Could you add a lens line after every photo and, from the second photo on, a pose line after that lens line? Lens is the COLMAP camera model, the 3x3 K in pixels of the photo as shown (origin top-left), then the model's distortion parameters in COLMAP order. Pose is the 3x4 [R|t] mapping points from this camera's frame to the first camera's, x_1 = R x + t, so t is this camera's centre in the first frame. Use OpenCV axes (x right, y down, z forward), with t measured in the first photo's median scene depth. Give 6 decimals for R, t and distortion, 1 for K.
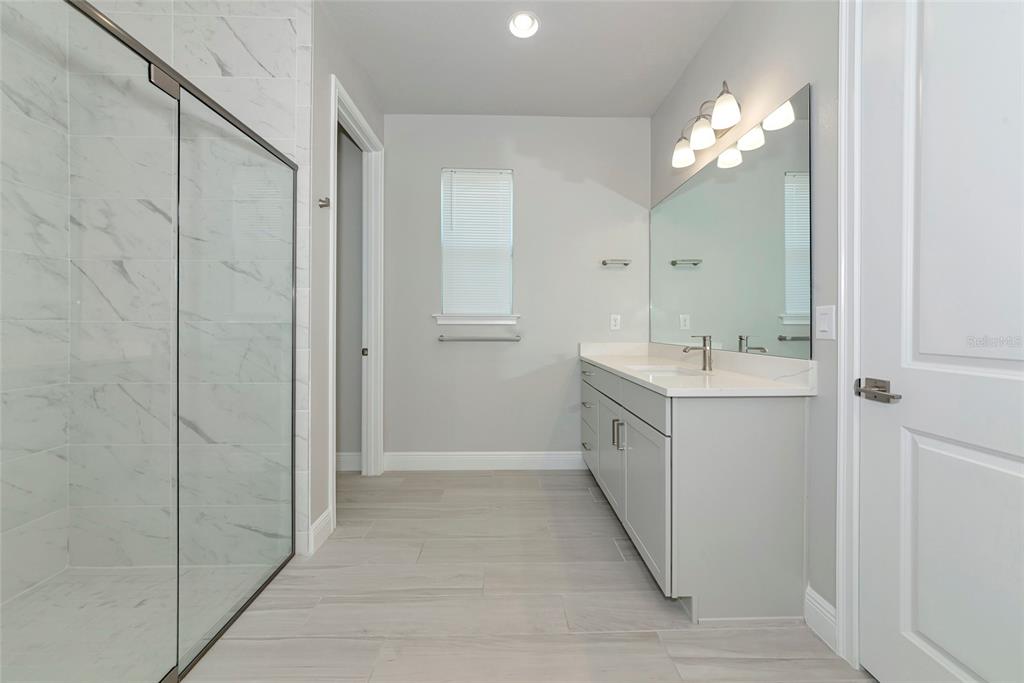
lens RADIAL K [[371.4, 0, 511.6], [0, 371.4, 325.5], [0, 0, 1]] dist [-0.005830, -0.000062]
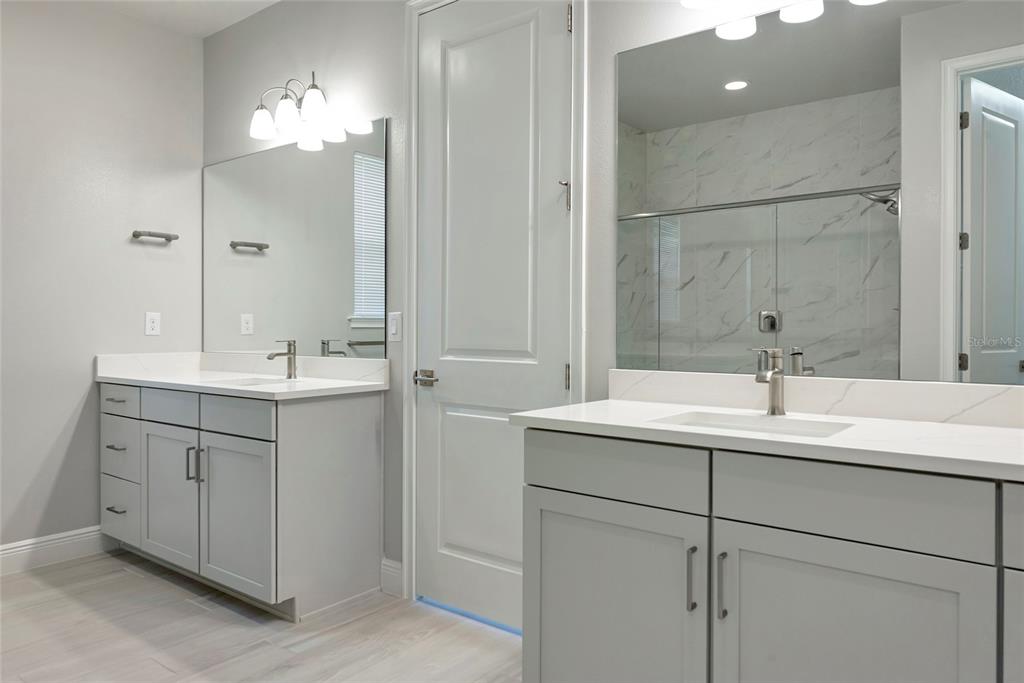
lens RADIAL K [[724.3, 0, 511.5], [0, 724.3, 341.2], [0, 0, 1]] dist [0.014072, -0.016261]
pose [[0.639430, -0.014434, 0.768714, -0.508739], [-0.000985, 0.999808, 0.019593, -0.005379], [-0.768849, -0.013286, 0.639293, -0.560827]]
